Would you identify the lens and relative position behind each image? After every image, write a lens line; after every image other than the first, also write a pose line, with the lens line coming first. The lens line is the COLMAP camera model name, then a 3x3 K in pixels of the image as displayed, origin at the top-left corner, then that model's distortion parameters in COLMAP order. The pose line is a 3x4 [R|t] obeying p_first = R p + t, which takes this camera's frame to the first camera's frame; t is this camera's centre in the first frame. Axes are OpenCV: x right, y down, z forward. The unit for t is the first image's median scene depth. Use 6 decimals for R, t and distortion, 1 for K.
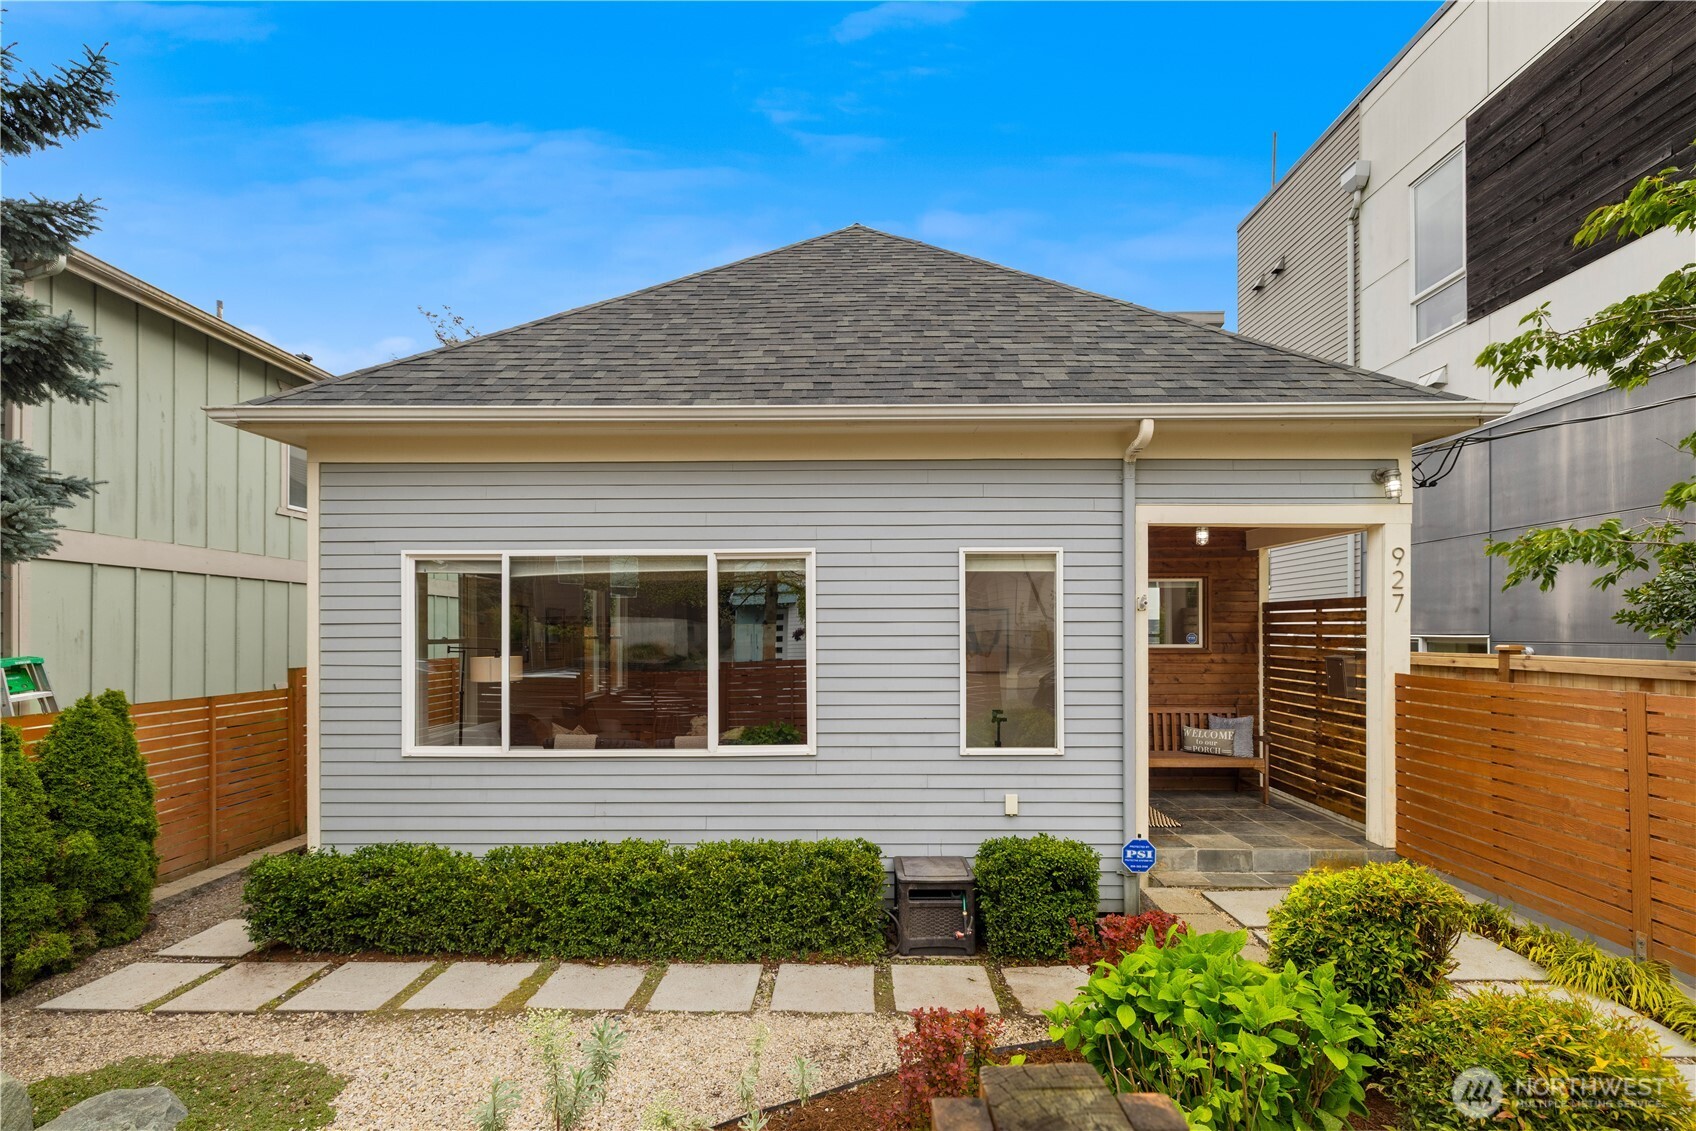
lens RADIAL K [[741.3, 0, 850.1], [0, 741.3, 626.2], [0, 0, 1]] dist [0.002068, 0.000206]
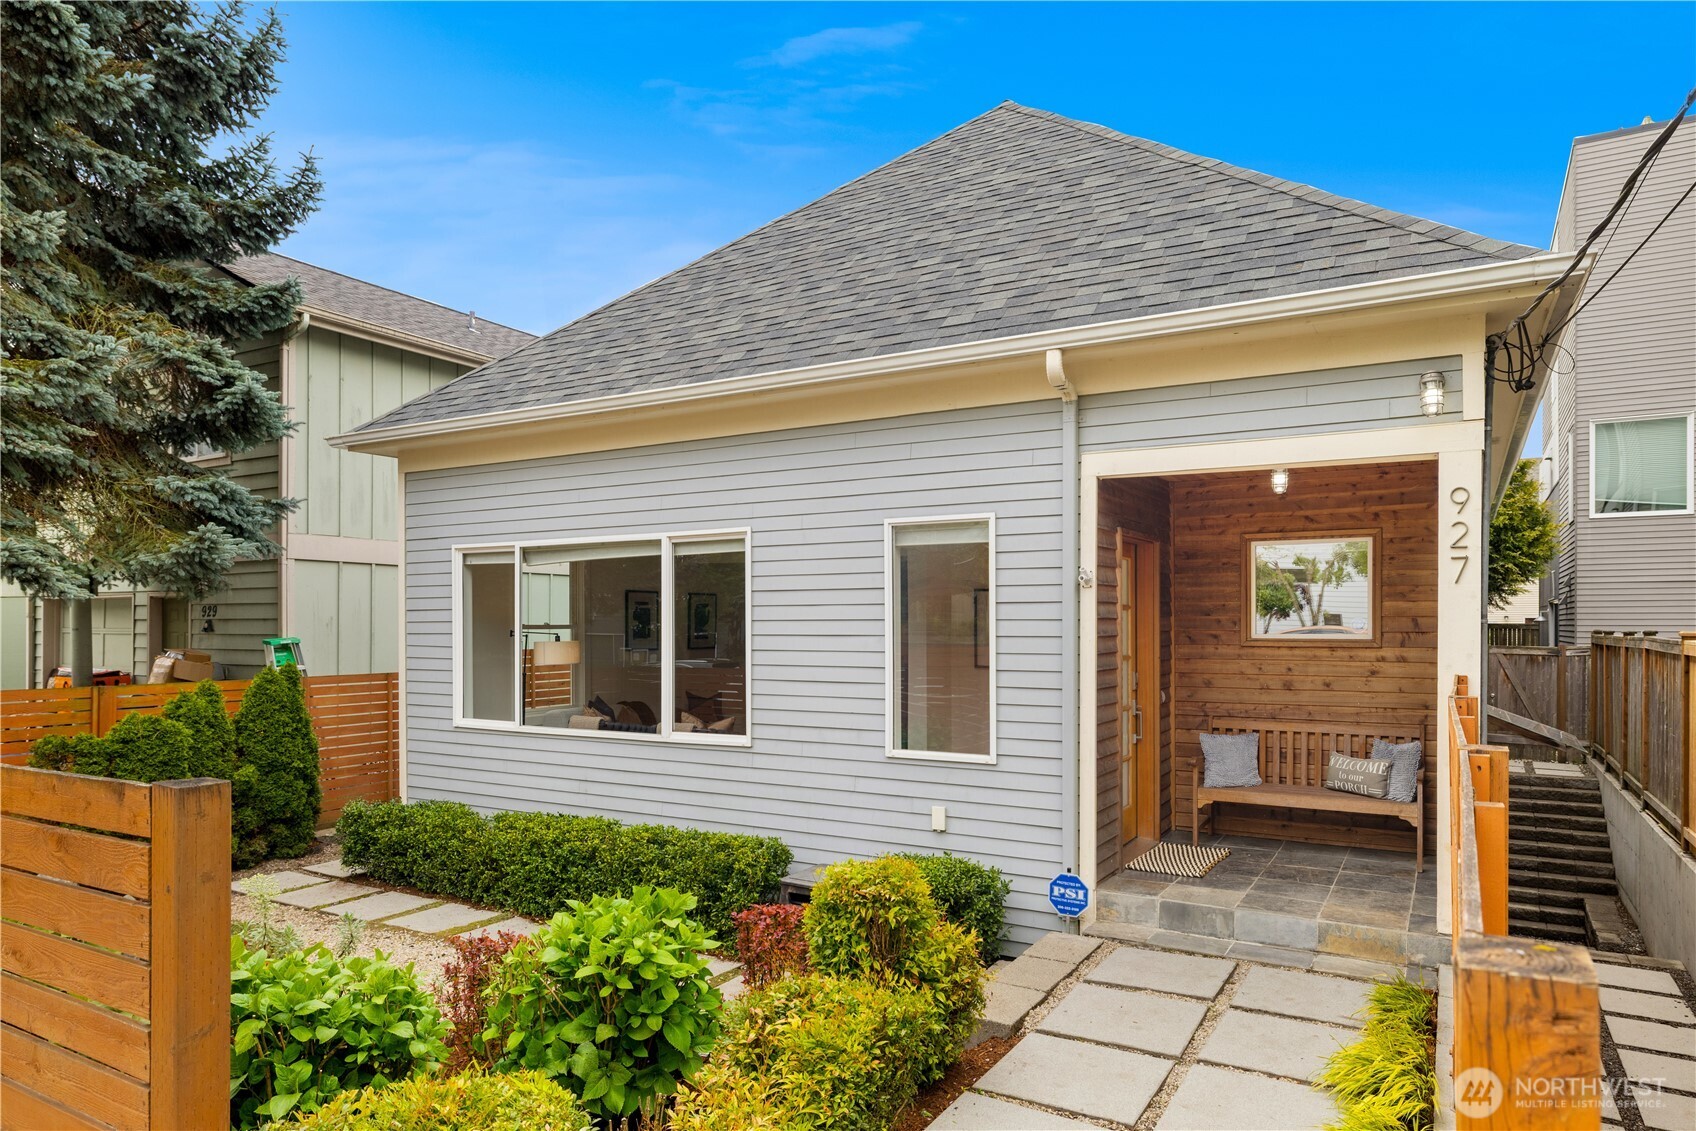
lens RADIAL K [[1041.4, 0, 848.5], [0, 1041.4, 621.8], [0, 0, 1]] dist [-0.001983, -0.000657]
pose [[0.869151, 0.000143, -0.494547, 0.713490], [0.004024, 0.999965, 0.007361, 0.005971], [0.494531, -0.008388, 0.869120, -0.085964]]
